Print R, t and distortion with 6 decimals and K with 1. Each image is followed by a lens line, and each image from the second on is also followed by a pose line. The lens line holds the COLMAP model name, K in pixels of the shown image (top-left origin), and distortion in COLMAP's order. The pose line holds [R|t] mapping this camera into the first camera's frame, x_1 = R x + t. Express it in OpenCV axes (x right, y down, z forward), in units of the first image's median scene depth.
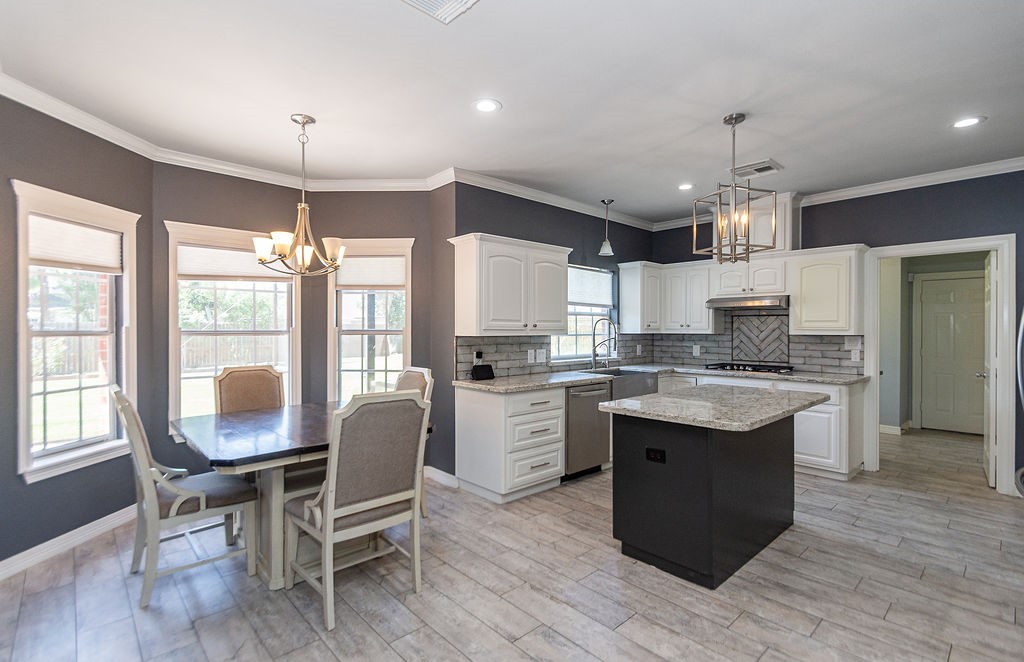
lens RADIAL K [[480.2, 0, 516.2], [0, 480.2, 331.8], [0, 0, 1]] dist [0.001848, -0.002328]
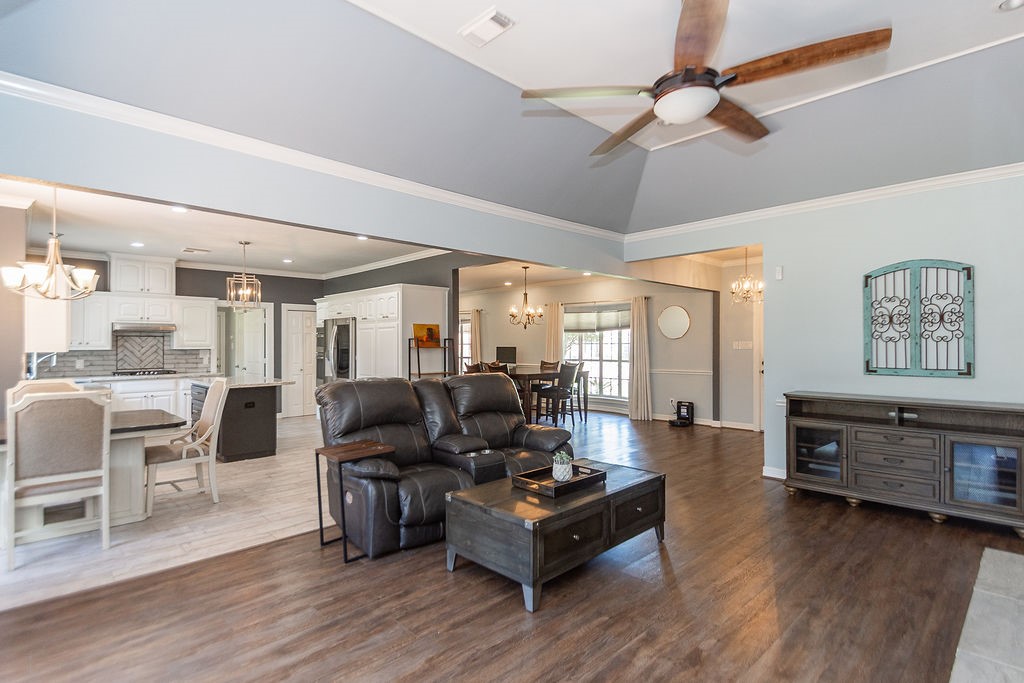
lens RADIAL K [[496.6, 0, 509.8], [0, 496.6, 338.7], [0, 0, 1]] dist [0.005377, 0.000740]
pose [[-0.018423, 0.009992, 0.999780, -1.077242], [0.010939, 0.999892, -0.009791, -0.000314], [-0.999770, 0.010757, -0.018531, -0.058531]]
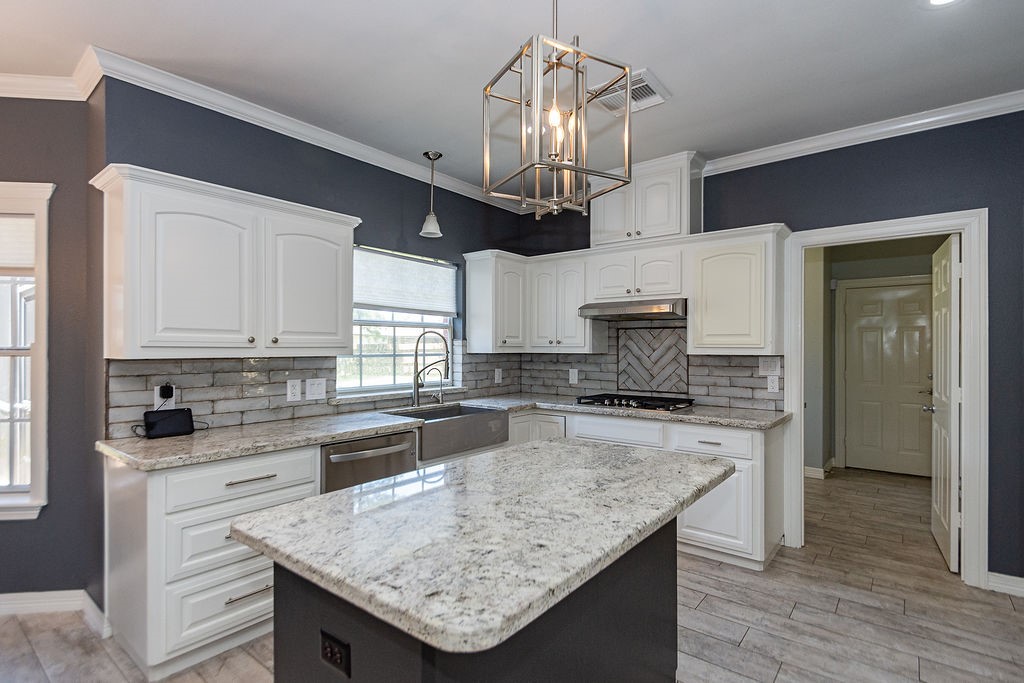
lens RADIAL K [[501.9, 0, 516.1], [0, 501.9, 348.8], [0, 0, 1]] dist [0.000299, 0.001916]
pose [[0.989248, -0.000316, 0.146249, 0.214852], [0.000797, 0.999994, -0.003229, -0.000270], [-0.146247, 0.003311, 0.989243, 0.311519]]
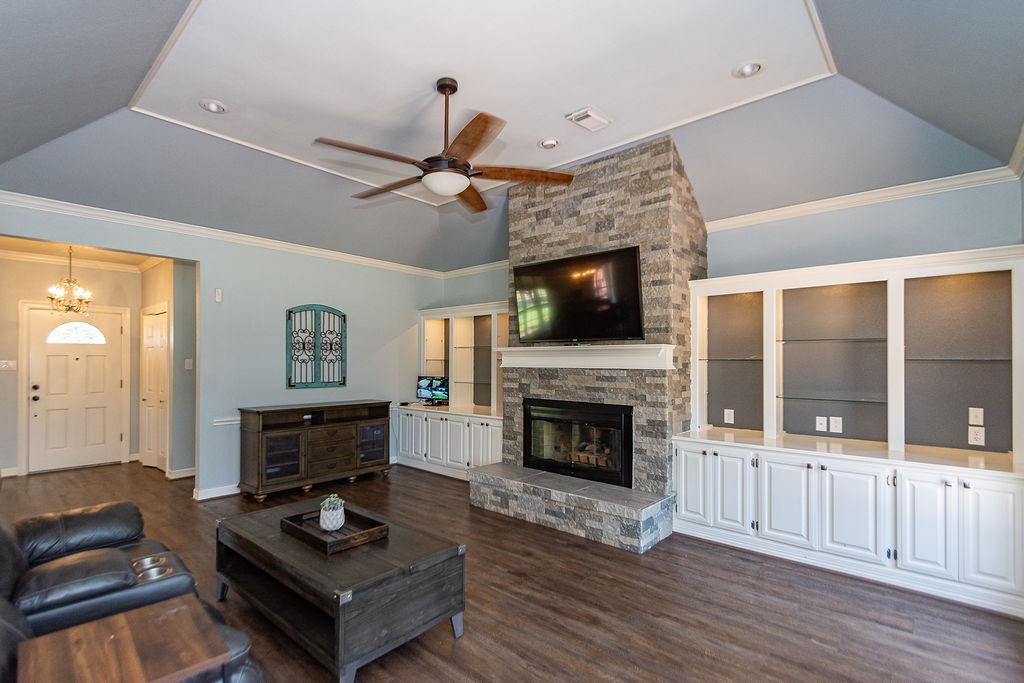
lens RADIAL K [[474.2, 0, 488.9], [0, 474.2, 355.0], [0, 0, 1]] dist [0.017528, -0.003361]
pose [[-0.998450, -0.003482, -0.055546, -0.566564], [-0.003219, 0.999983, -0.004826, -0.011232], [0.055562, -0.004640, -0.998444, 0.403995]]
